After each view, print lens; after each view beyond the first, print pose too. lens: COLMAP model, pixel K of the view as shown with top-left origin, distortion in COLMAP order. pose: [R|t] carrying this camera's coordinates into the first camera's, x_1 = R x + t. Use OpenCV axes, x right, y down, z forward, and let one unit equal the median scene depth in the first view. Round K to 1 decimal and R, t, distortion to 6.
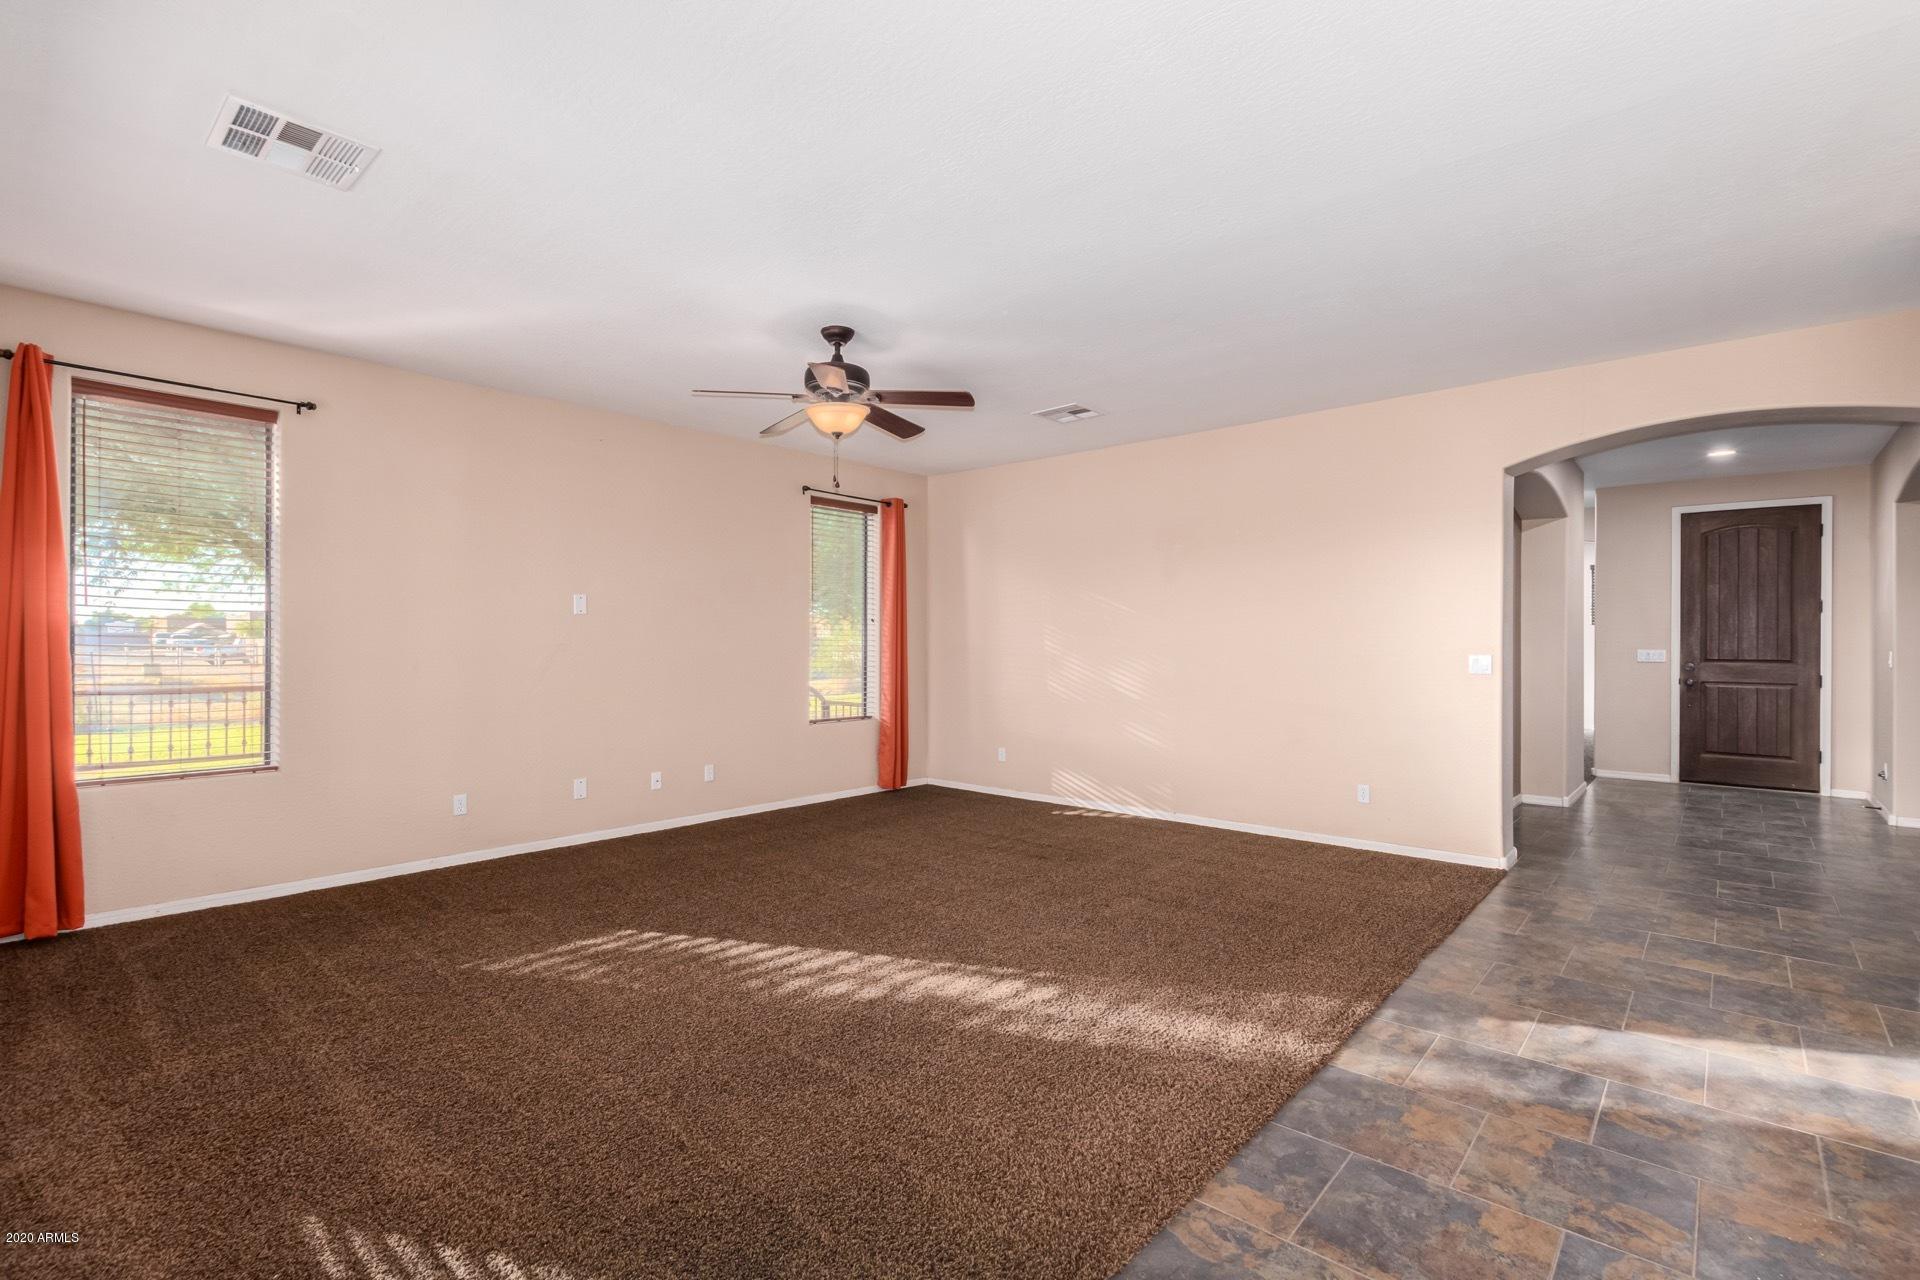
lens RADIAL K [[876.8, 0, 933.1], [0, 876.8, 638.6], [0, 0, 1]] dist [0.004371, 0.002200]
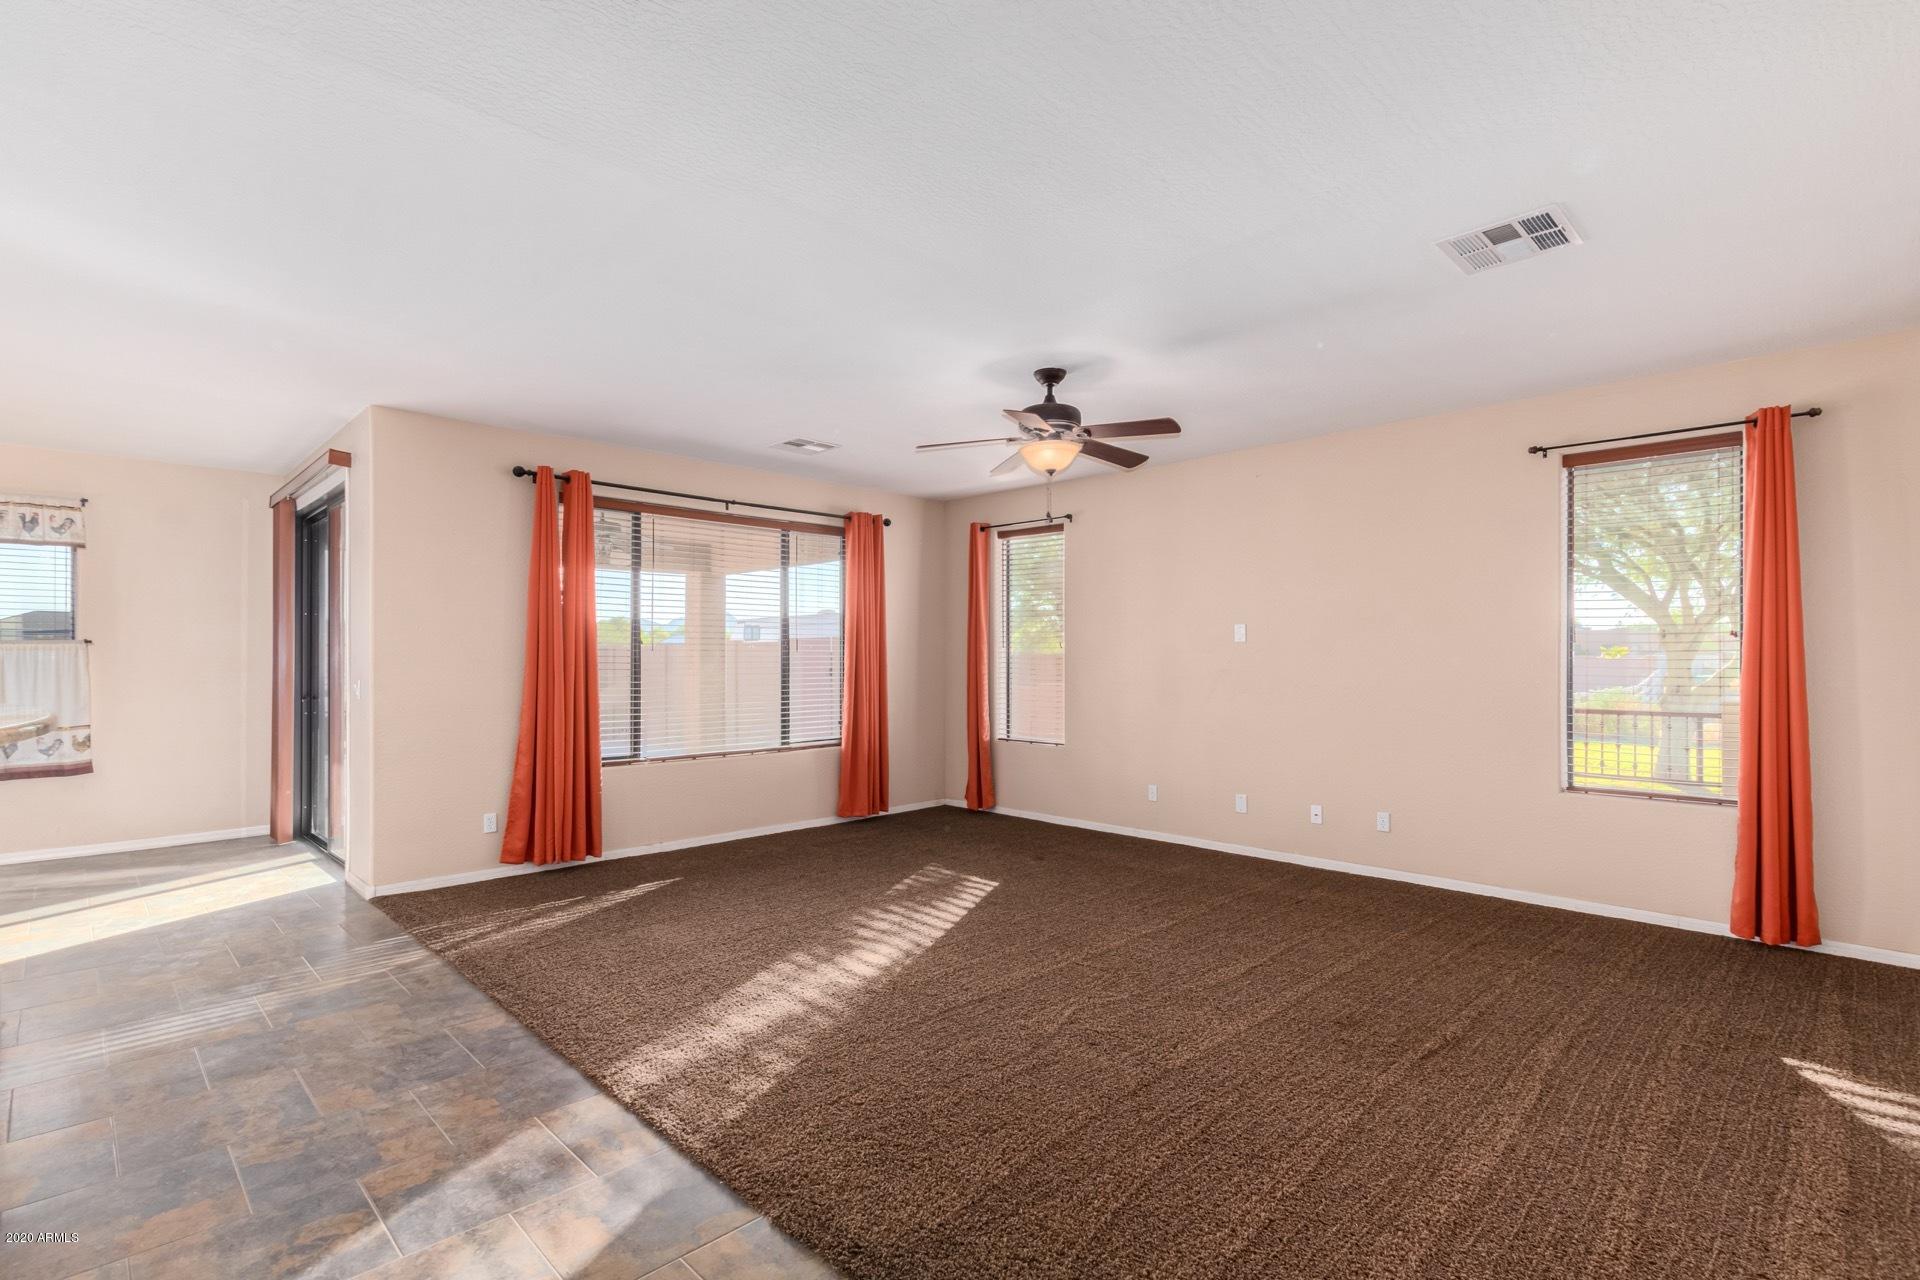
lens RADIAL K [[876.8, 0, 955.8], [0, 876.8, 642.8], [0, 0, 1]] dist [0.004371, 0.002200]
pose [[-0.038242, -0.021268, -0.999042, 1.002254], [0.000750, 0.999773, -0.021312, -0.005461], [0.999268, -0.001564, -0.038218, 0.995820]]
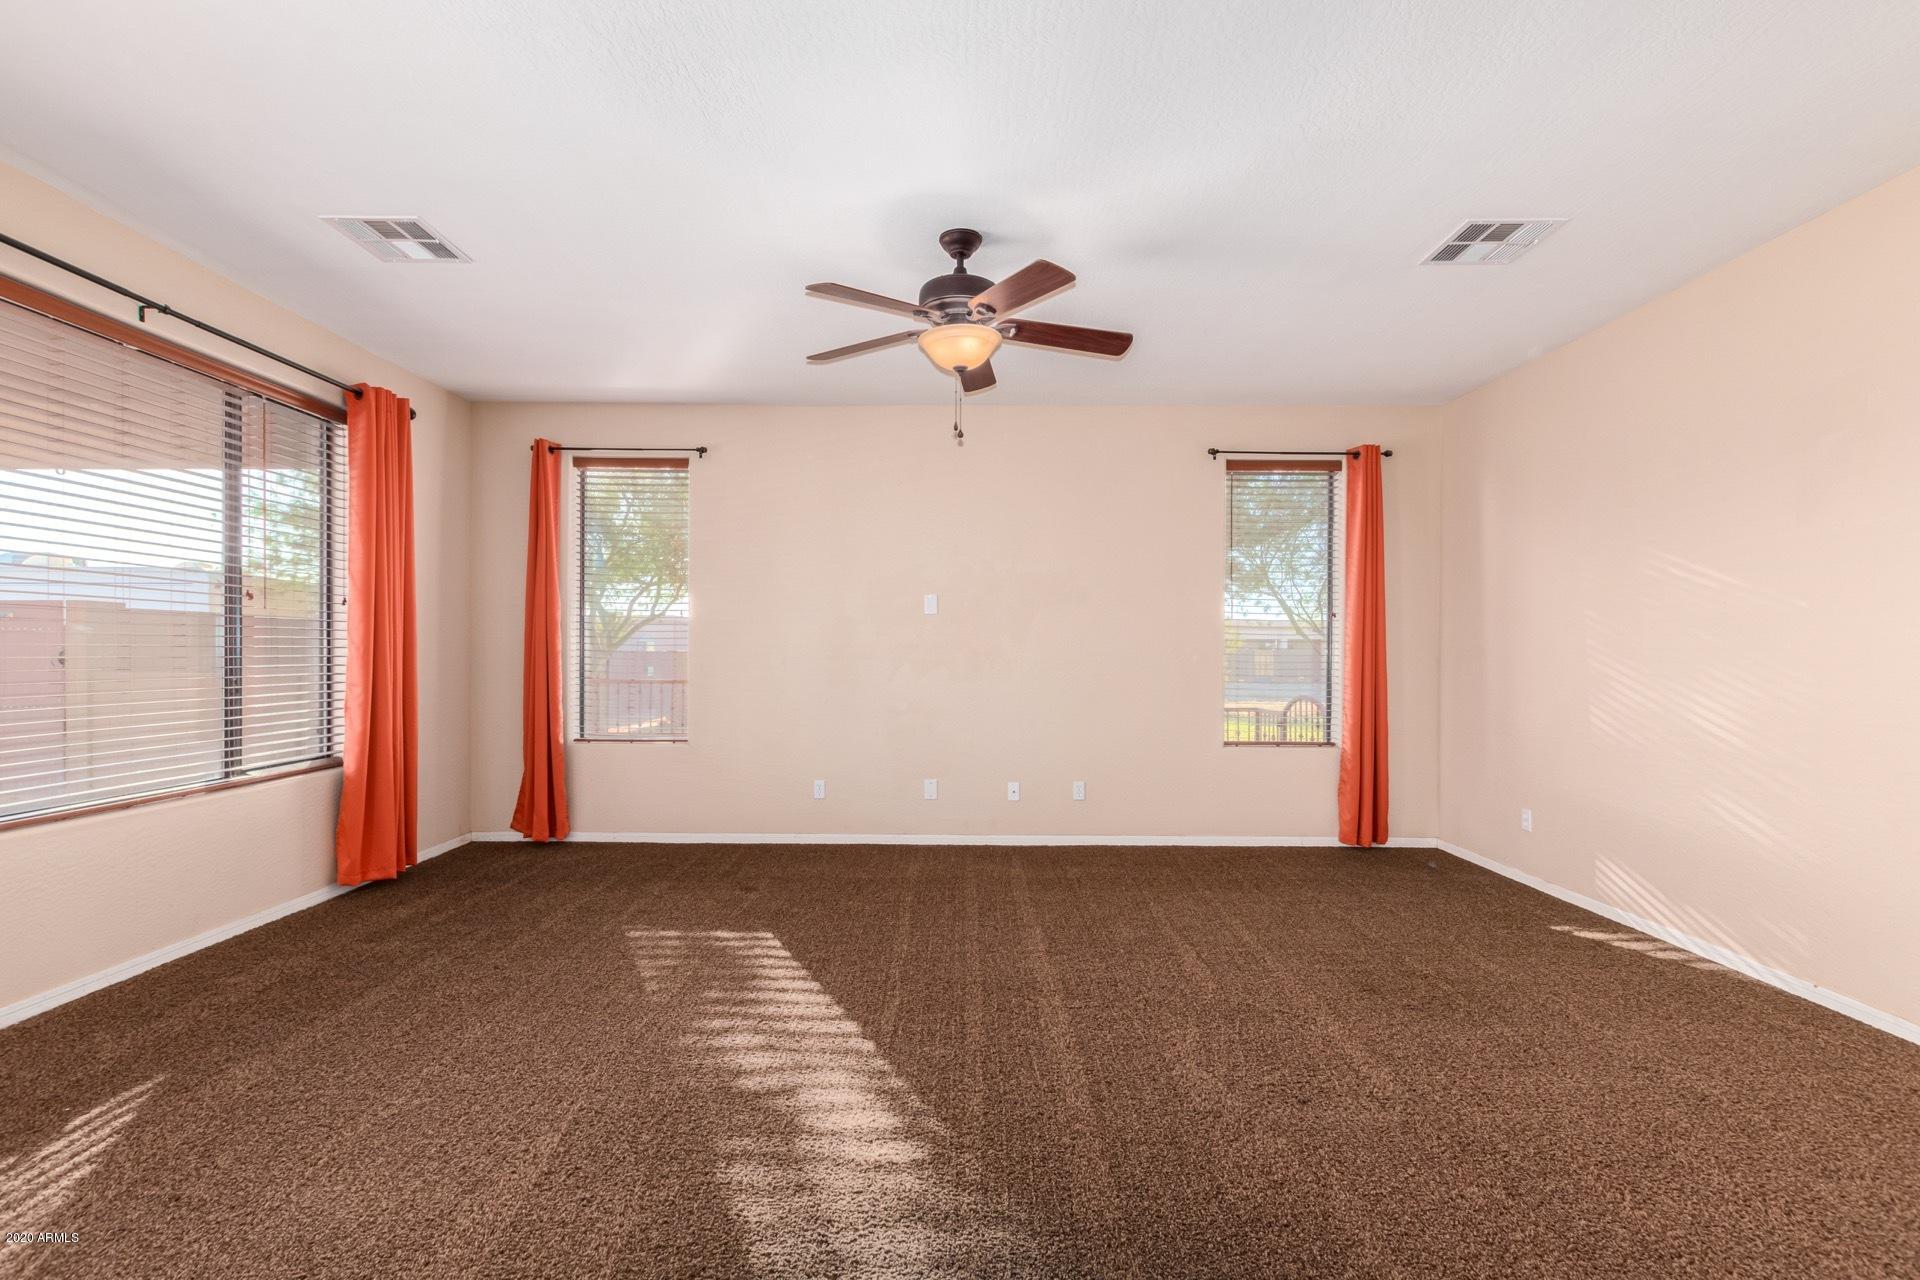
lens RADIAL K [[876.8, 0, 947.1], [0, 876.8, 645.0], [0, 0, 1]] dist [0.004371, 0.002200]
pose [[0.671935, -0.005730, -0.740588, 0.502059], [-0.001821, 0.999954, -0.009389, 0.024047], [0.740608, 0.007658, 0.671894, 0.496640]]
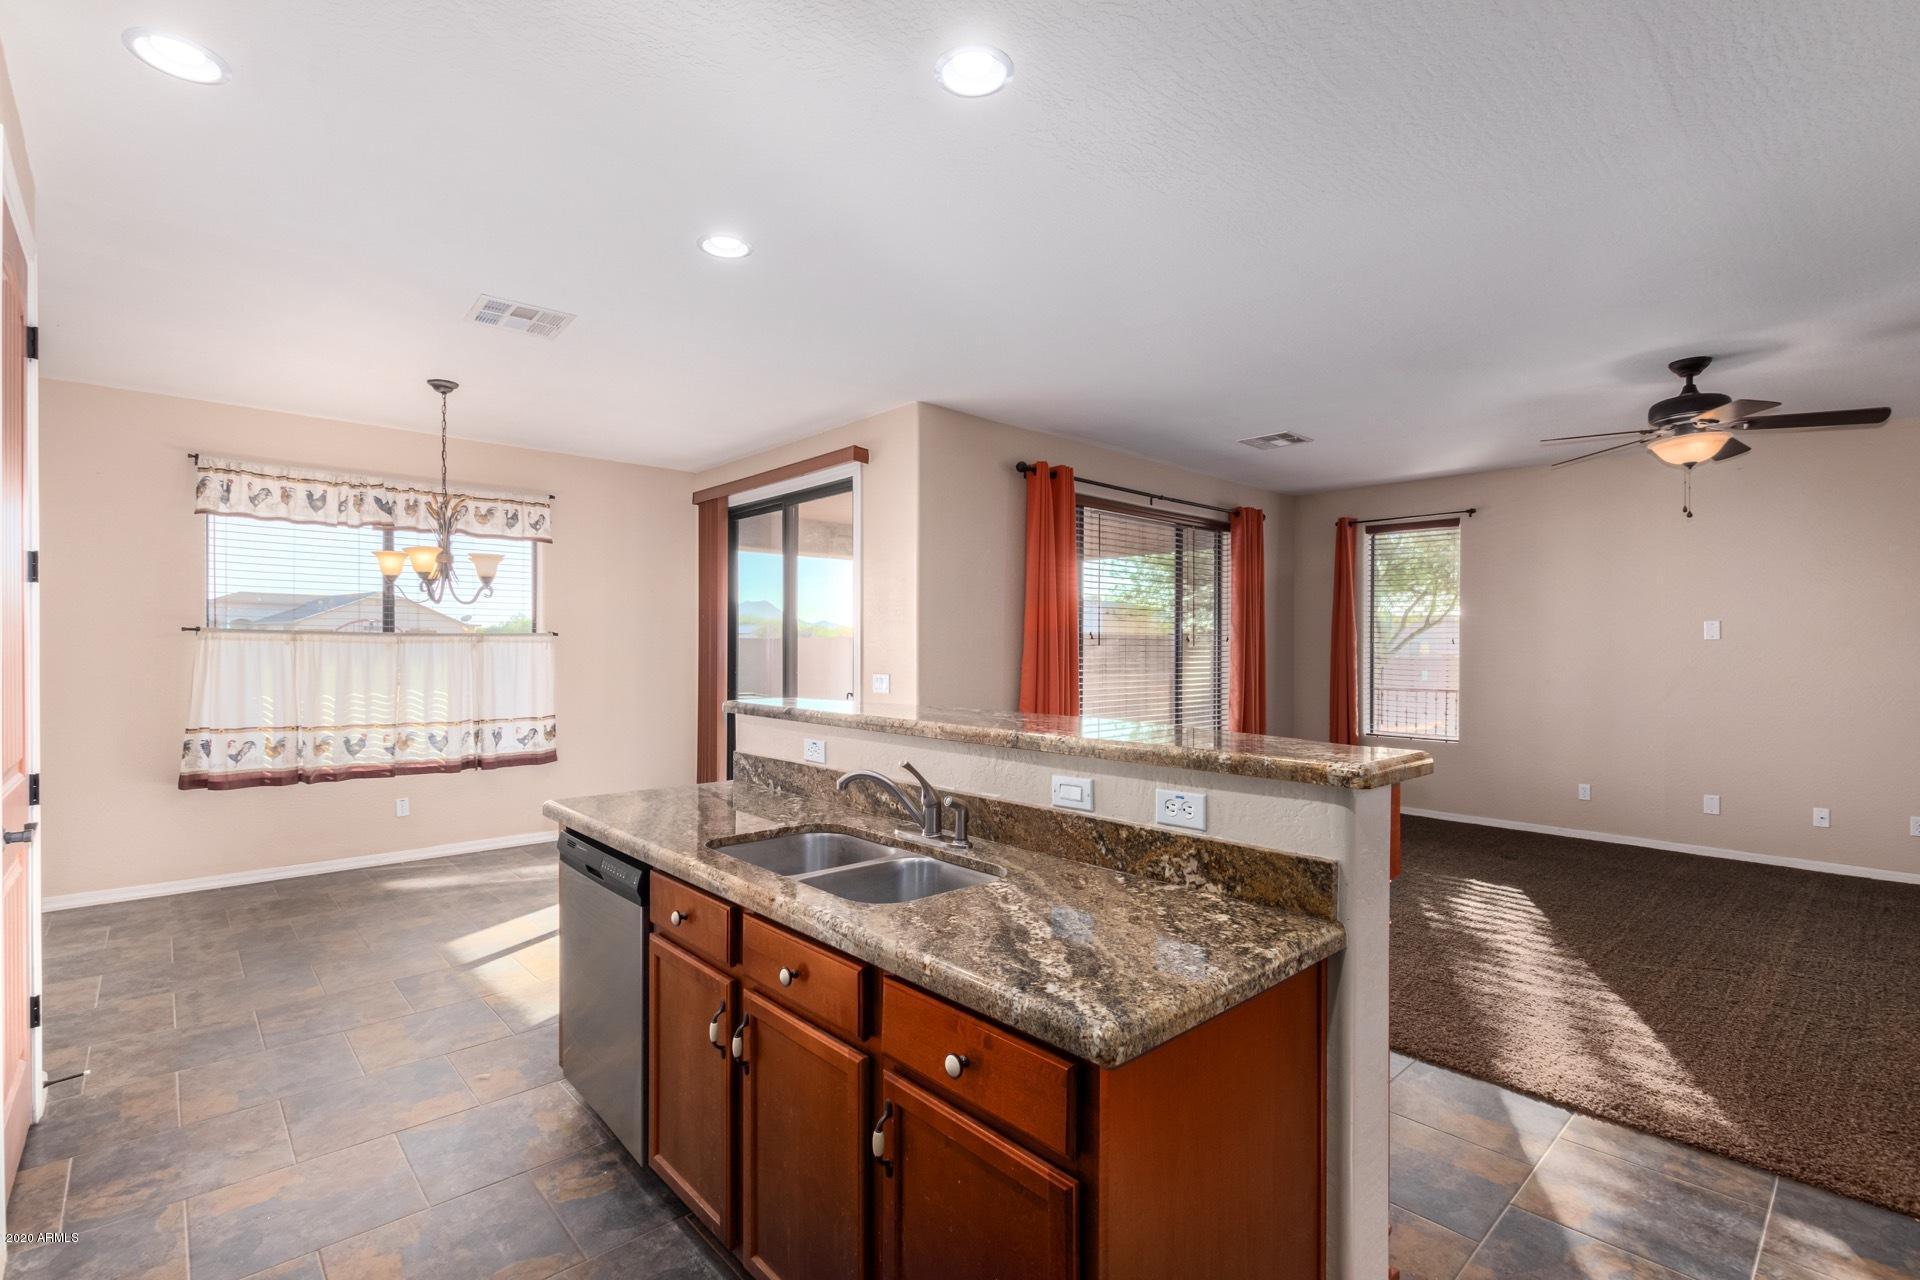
lens RADIAL K [[876.8, 0, 961.4], [0, 876.8, 656.2], [0, 0, 1]] dist [0.004371, 0.002200]
pose [[-0.074221, 0.003440, -0.997236, 1.044568], [-0.004177, 0.999984, 0.003760, -0.011868], [0.997233, 0.004444, -0.074205, 0.253651]]
